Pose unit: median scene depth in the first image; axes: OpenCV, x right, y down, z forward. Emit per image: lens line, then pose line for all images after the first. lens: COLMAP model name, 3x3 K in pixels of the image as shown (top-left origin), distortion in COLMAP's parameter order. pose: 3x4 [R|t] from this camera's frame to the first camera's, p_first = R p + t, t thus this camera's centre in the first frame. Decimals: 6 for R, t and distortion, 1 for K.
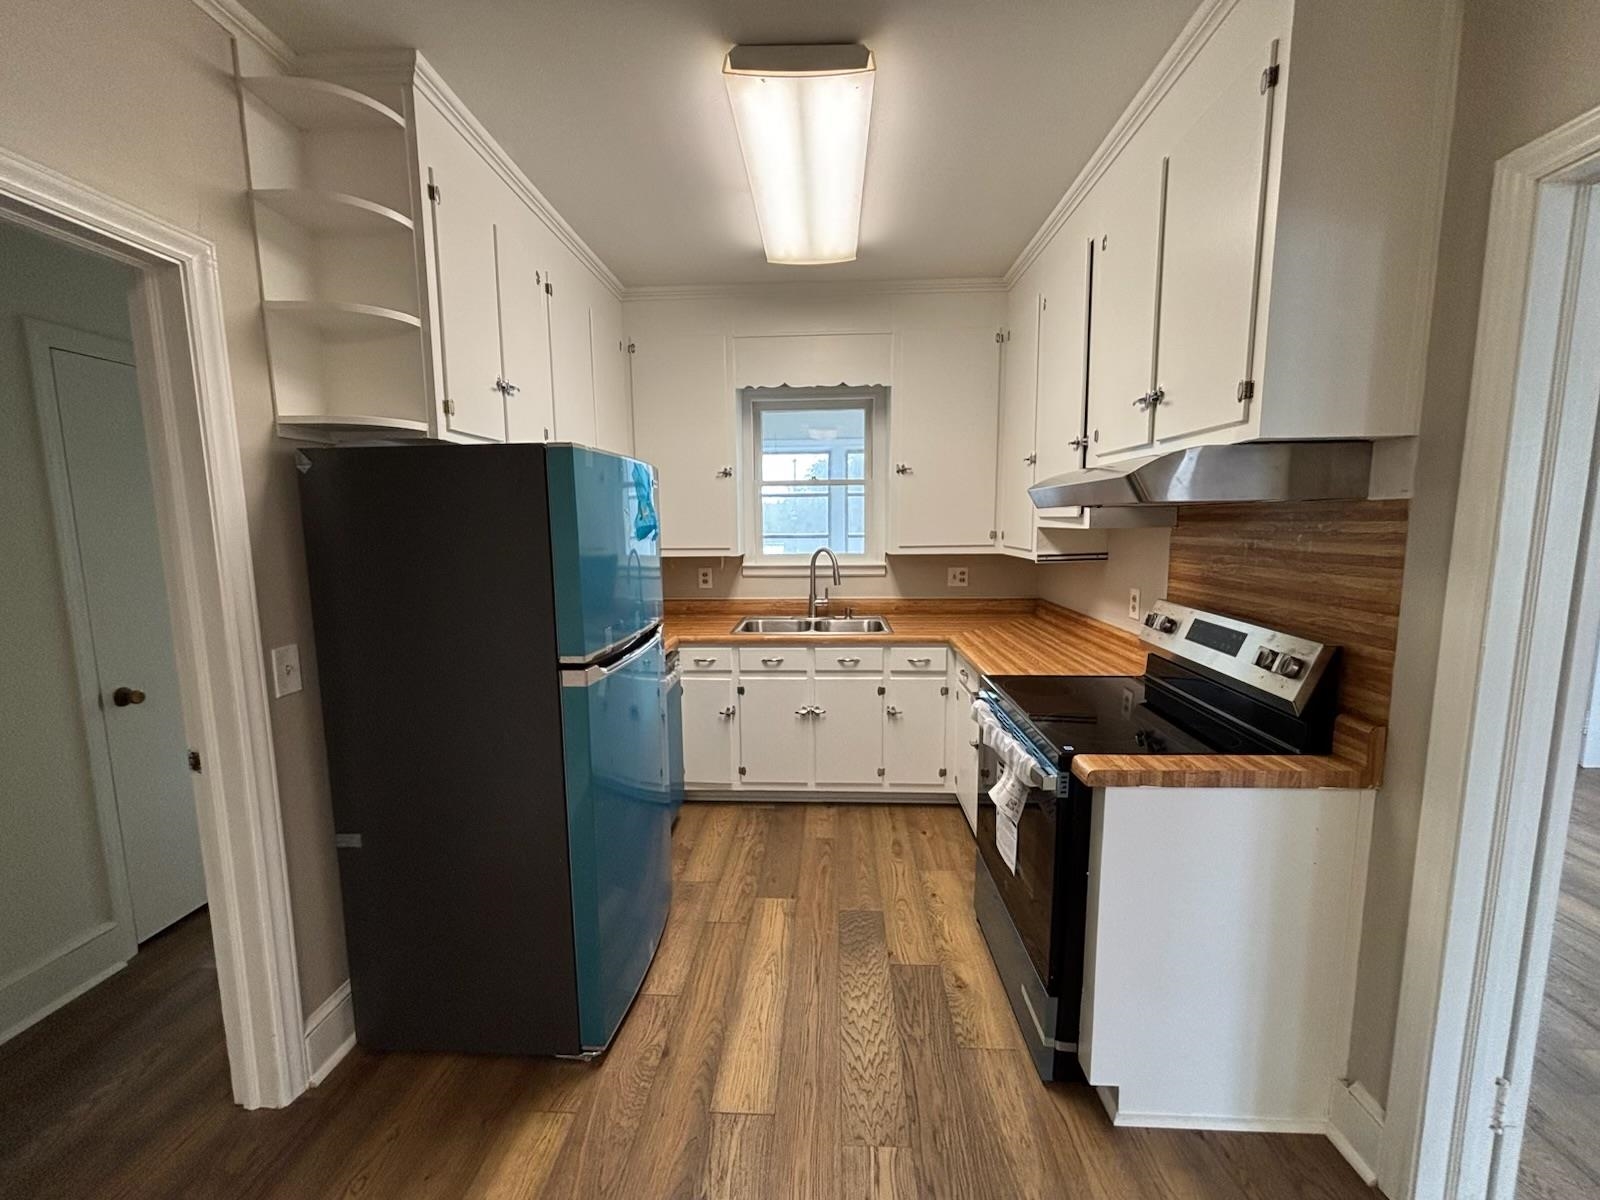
lens RADIAL K [[643.5, 0, 800.6], [0, 643.5, 598.9], [0, 0, 1]] dist [-0.003708, -0.000262]
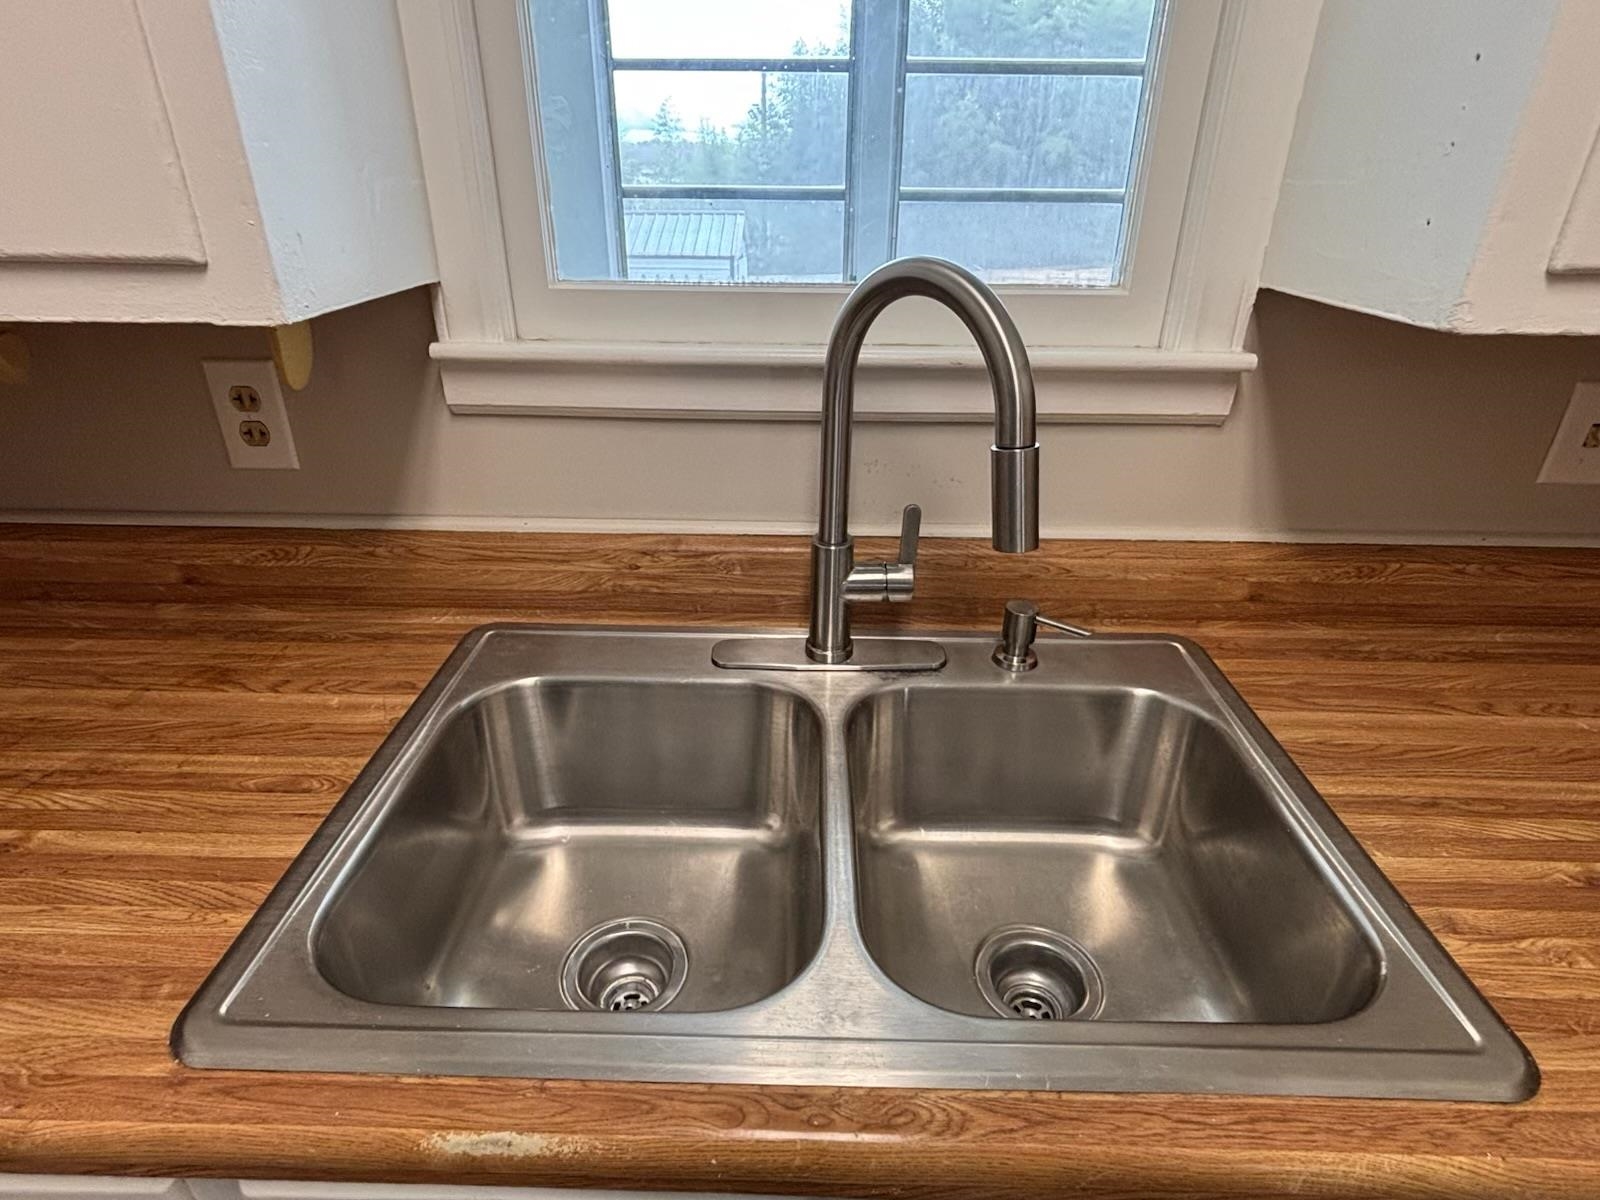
lens RADIAL K [[839.5, 0, 797.0], [0, 839.5, 600.1], [0, 0, 1]] dist [-0.002386, 0.000013]
pose [[0.999527, 0.006866, 0.029993, 0.001804], [-0.015985, 0.948797, 0.315481, -0.061368], [-0.026291, -0.315811, 0.948458, 0.759944]]
